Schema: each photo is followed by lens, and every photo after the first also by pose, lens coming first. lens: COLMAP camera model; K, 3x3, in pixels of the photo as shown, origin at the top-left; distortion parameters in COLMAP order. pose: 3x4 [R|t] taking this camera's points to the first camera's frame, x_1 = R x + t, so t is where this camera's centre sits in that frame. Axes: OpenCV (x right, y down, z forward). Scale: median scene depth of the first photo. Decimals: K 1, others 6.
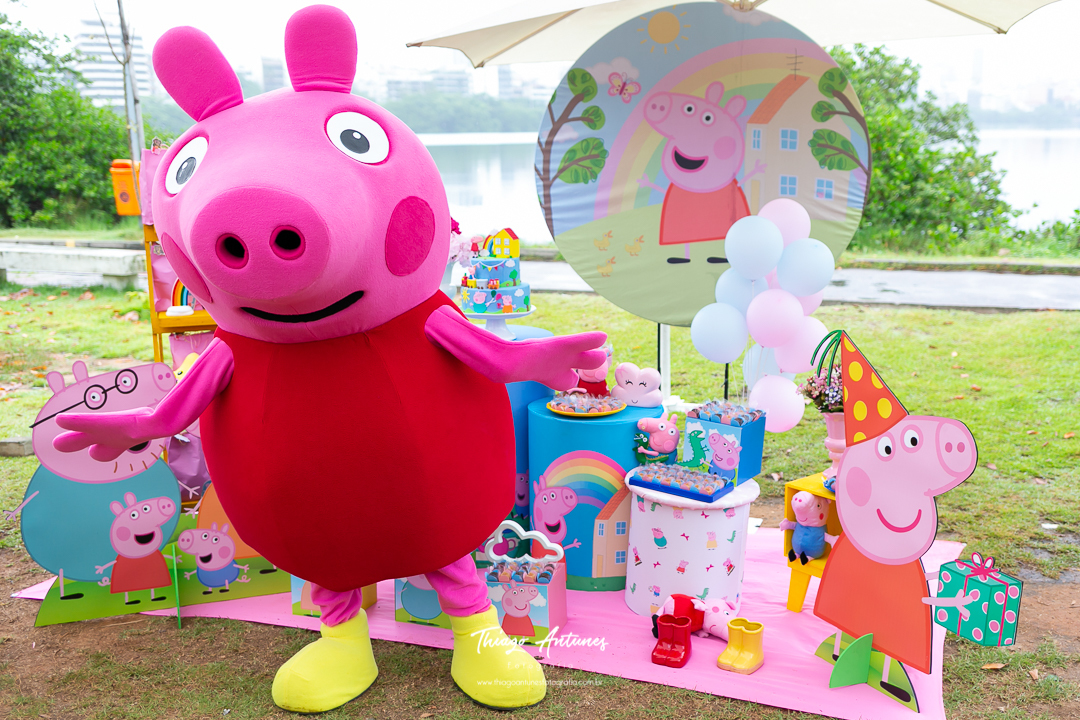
lens RADIAL K [[1125.6, 0, 603.3], [0, 1125.6, 364.7], [0, 0, 1]] dist [0.002402, -0.024136]
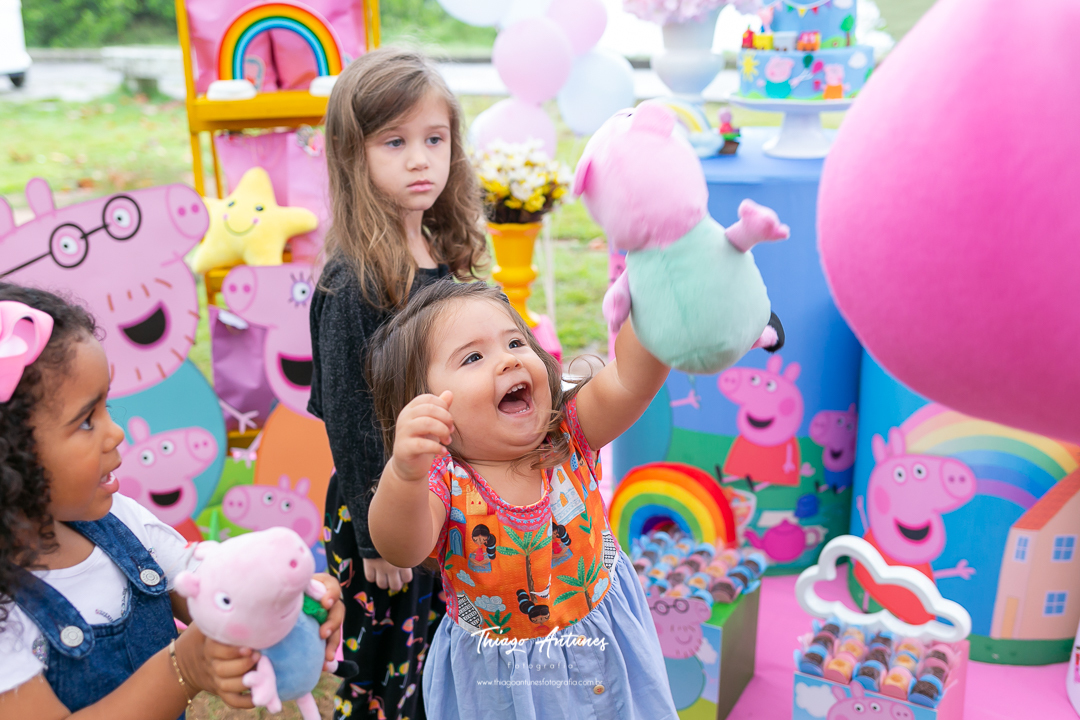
lens RADIAL K [[1151.1, 0, 509.4], [0, 1151.1, 358.3], [0, 0, 1]] dist [0.007228, 0.010593]
pose [[0.970783, 0.055829, -0.233375, -0.097904], [-0.023077, 0.989771, 0.140784, -0.000518], [0.238848, -0.131285, 0.962141, 0.442911]]
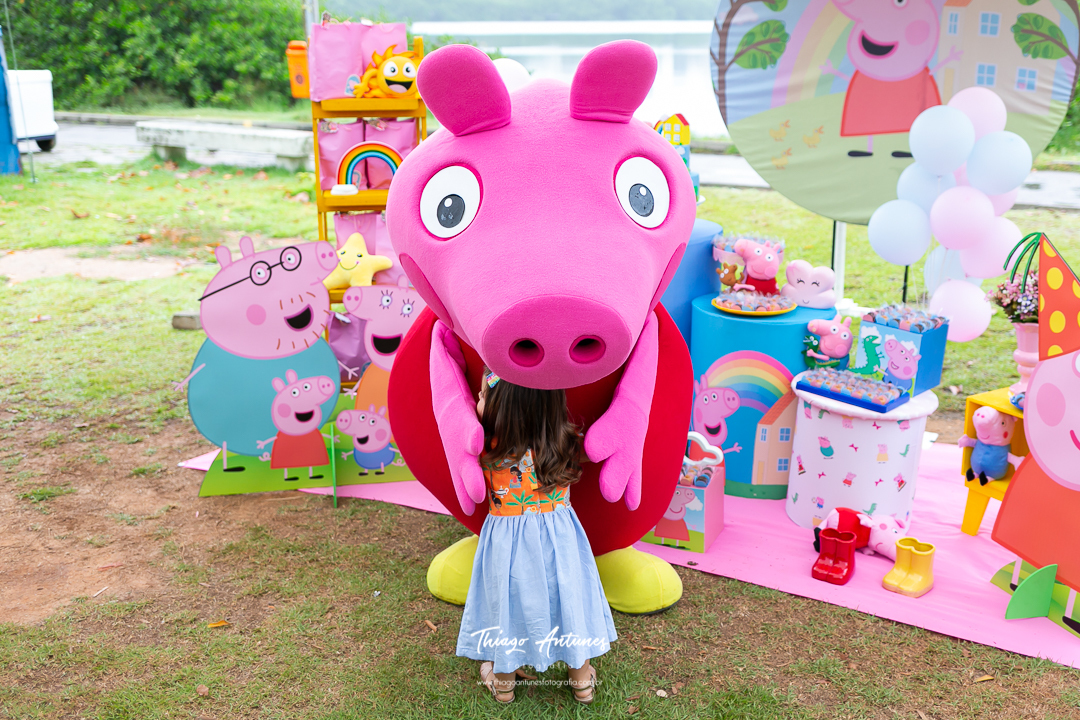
lens RADIAL K [[1154.8, 0, 611.6], [0, 1154.8, 323.0], [0, 0, 1]] dist [0.007630, -0.047807]
pose [[0.989846, 0.046685, -0.134256, -0.002360], [-0.039623, 0.997711, 0.054800, 0.003704], [0.136507, -0.048923, 0.989430, 0.021201]]
